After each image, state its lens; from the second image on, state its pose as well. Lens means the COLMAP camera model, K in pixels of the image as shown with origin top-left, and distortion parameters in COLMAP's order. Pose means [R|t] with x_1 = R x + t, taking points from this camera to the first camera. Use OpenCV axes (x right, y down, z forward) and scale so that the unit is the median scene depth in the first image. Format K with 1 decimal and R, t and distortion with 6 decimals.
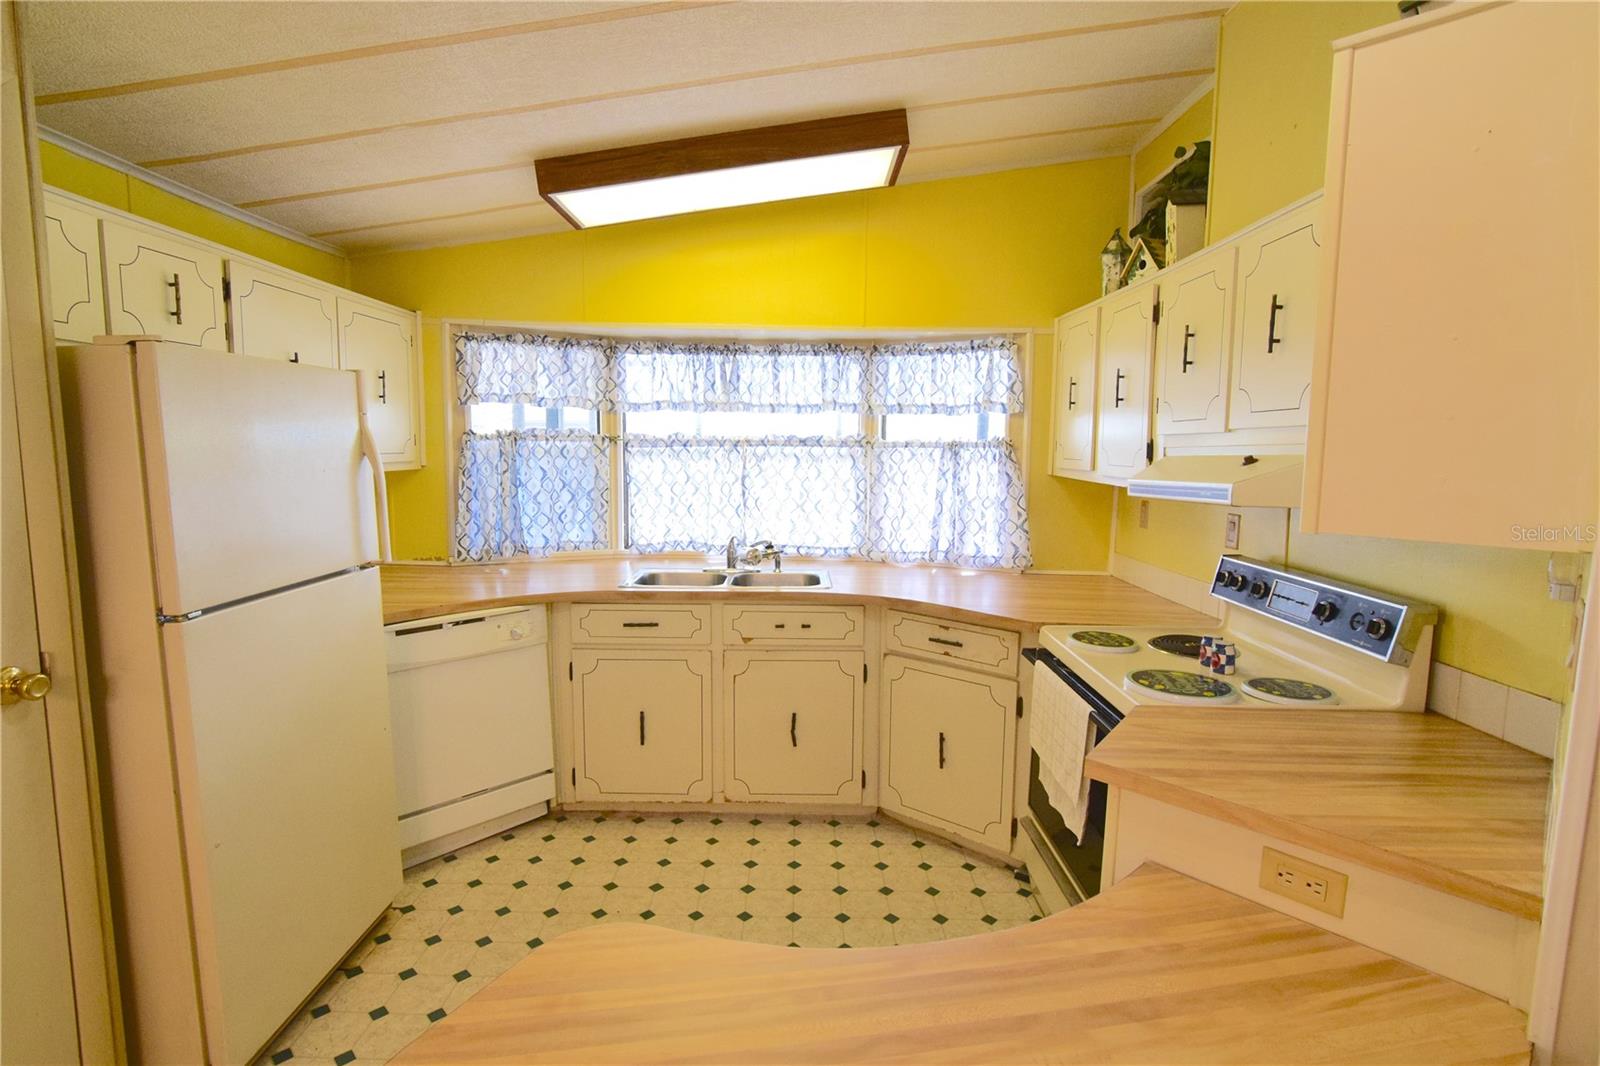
lens RADIAL K [[780.8, 0, 794.5], [0, 780.8, 528.8], [0, 0, 1]] dist [-0.013354, 0.001202]
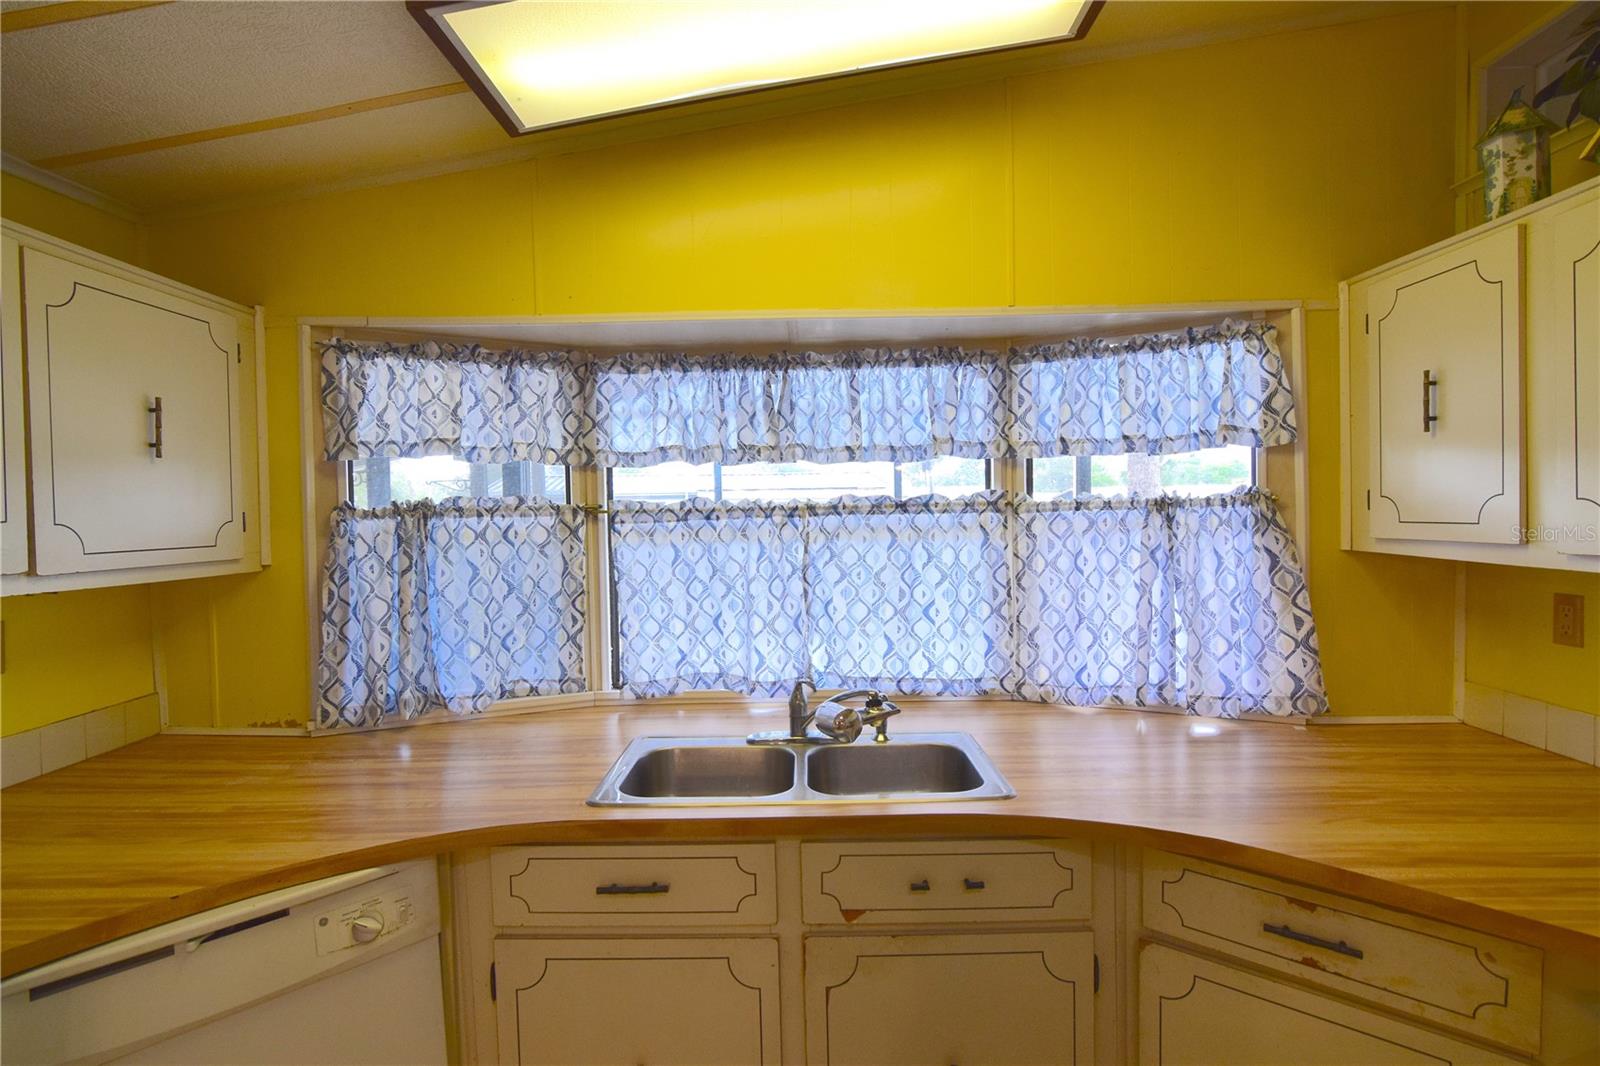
lens RADIAL K [[780.8, 0, 798.7], [0, 780.8, 537.5], [0, 0, 1]] dist [-0.013354, 0.001202]
pose [[0.999532, -0.029563, -0.007833, -0.068789], [0.028890, 0.996735, -0.075392, -0.045734], [0.010036, 0.075130, 0.997123, 0.414246]]
